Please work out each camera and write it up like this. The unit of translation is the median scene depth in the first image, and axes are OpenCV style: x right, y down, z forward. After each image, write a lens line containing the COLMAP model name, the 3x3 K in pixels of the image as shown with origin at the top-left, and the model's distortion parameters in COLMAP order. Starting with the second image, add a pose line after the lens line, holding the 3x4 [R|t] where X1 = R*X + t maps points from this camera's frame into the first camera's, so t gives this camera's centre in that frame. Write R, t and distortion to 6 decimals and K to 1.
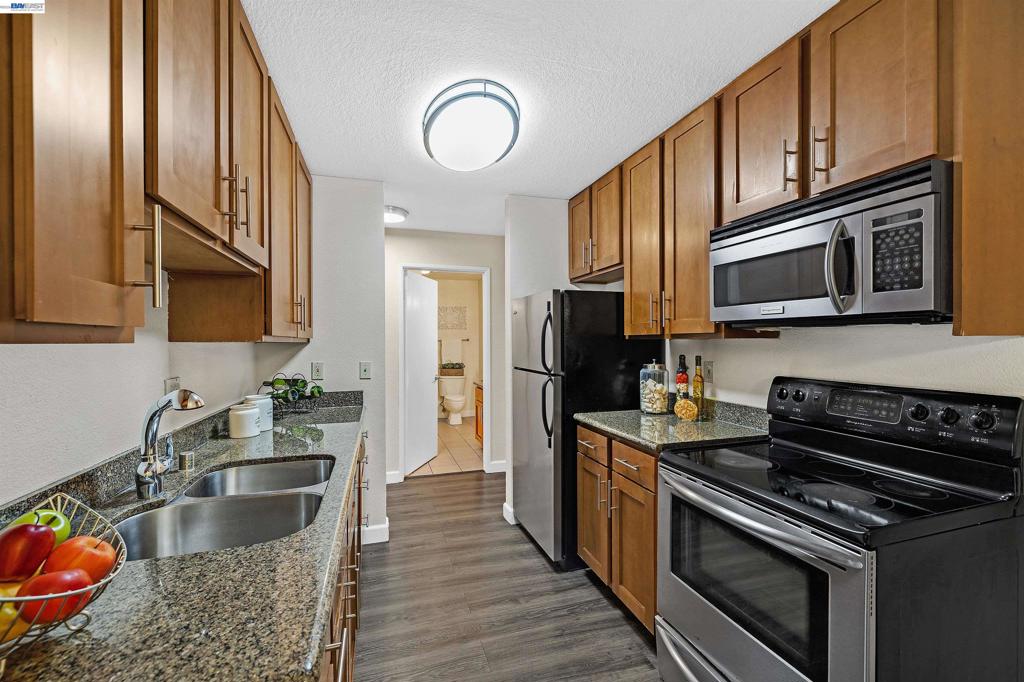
lens RADIAL K [[427.7, 0, 507.5], [0, 427.7, 341.5], [0, 0, 1]] dist [-0.002461, -0.000180]
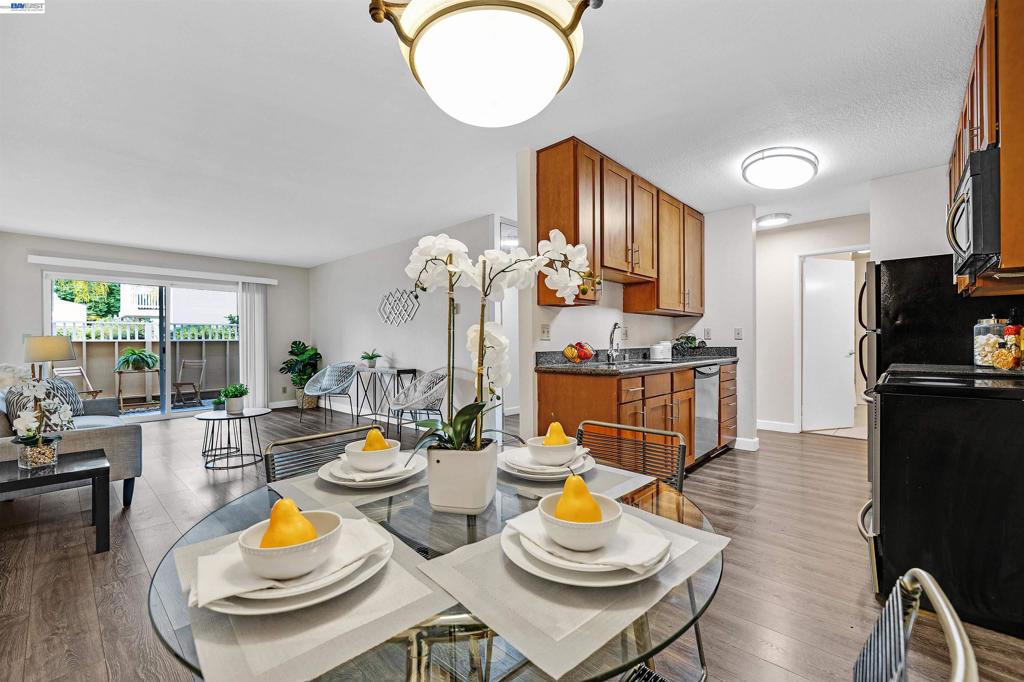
lens RADIAL K [[427.7, 0, 513.9], [0, 427.7, 341.7], [0, 0, 1]] dist [-0.002461, -0.000180]
pose [[0.500309, 0.001603, -0.865846, 0.599244], [0.002244, 0.999993, 0.003148, 0.092082], [0.865844, -0.003518, 0.500301, -0.459402]]
